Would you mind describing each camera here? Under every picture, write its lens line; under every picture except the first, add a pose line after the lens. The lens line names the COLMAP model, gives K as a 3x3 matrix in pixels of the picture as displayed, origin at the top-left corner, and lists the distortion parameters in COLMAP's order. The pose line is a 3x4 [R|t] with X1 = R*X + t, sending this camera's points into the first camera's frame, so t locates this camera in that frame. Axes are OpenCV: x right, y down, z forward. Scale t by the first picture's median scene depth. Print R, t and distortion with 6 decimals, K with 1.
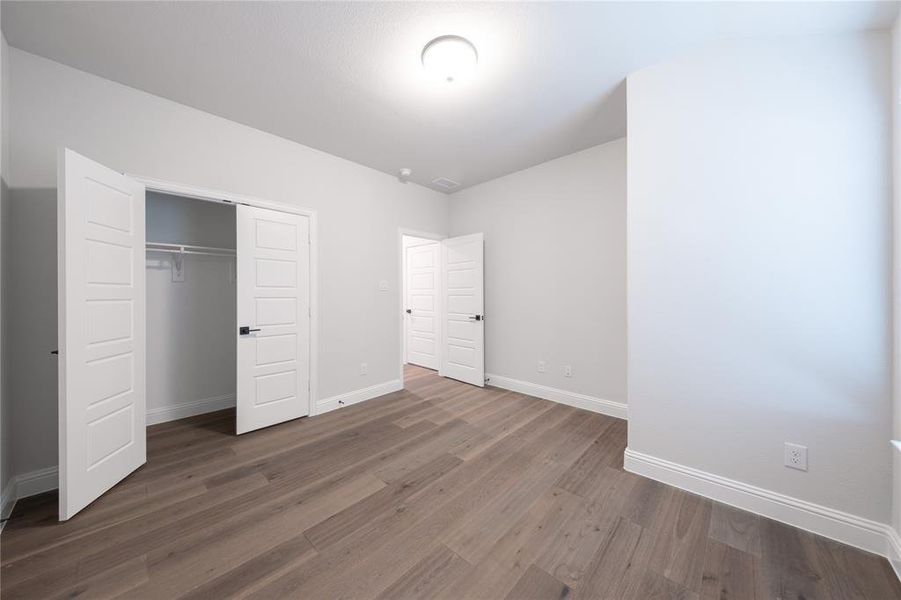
lens RADIAL K [[305.2, 0, 446.5], [0, 305.2, 293.9], [0, 0, 1]] dist [0.056464, -0.027956]
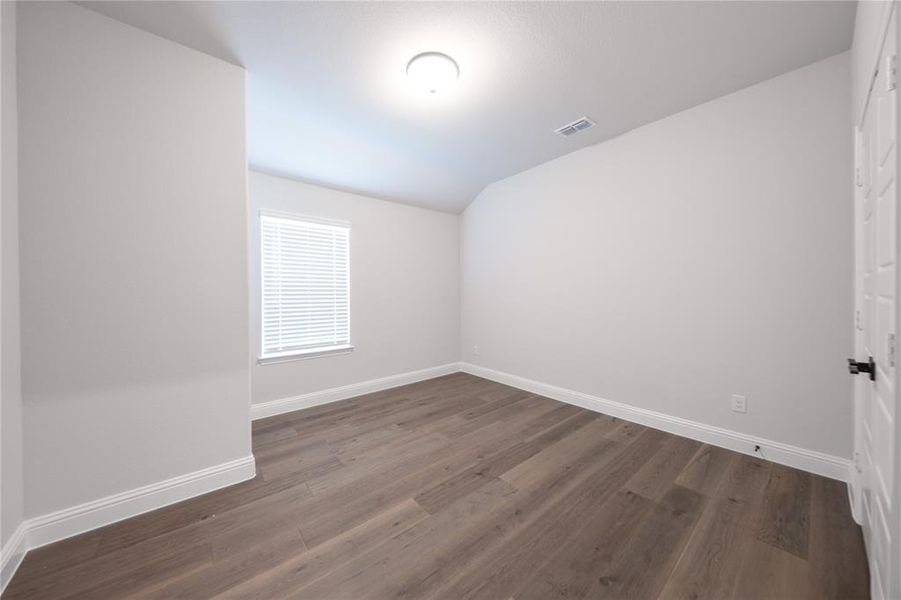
lens RADIAL K [[305.2, 0, 446.5], [0, 305.2, 293.9], [0, 0, 1]] dist [0.056464, -0.027956]
pose [[-0.993160, 0.010339, 0.116304, -0.135936], [0.010530, 0.999944, 0.001027, 0.004370], [-0.116287, 0.002245, -0.993213, 1.901403]]
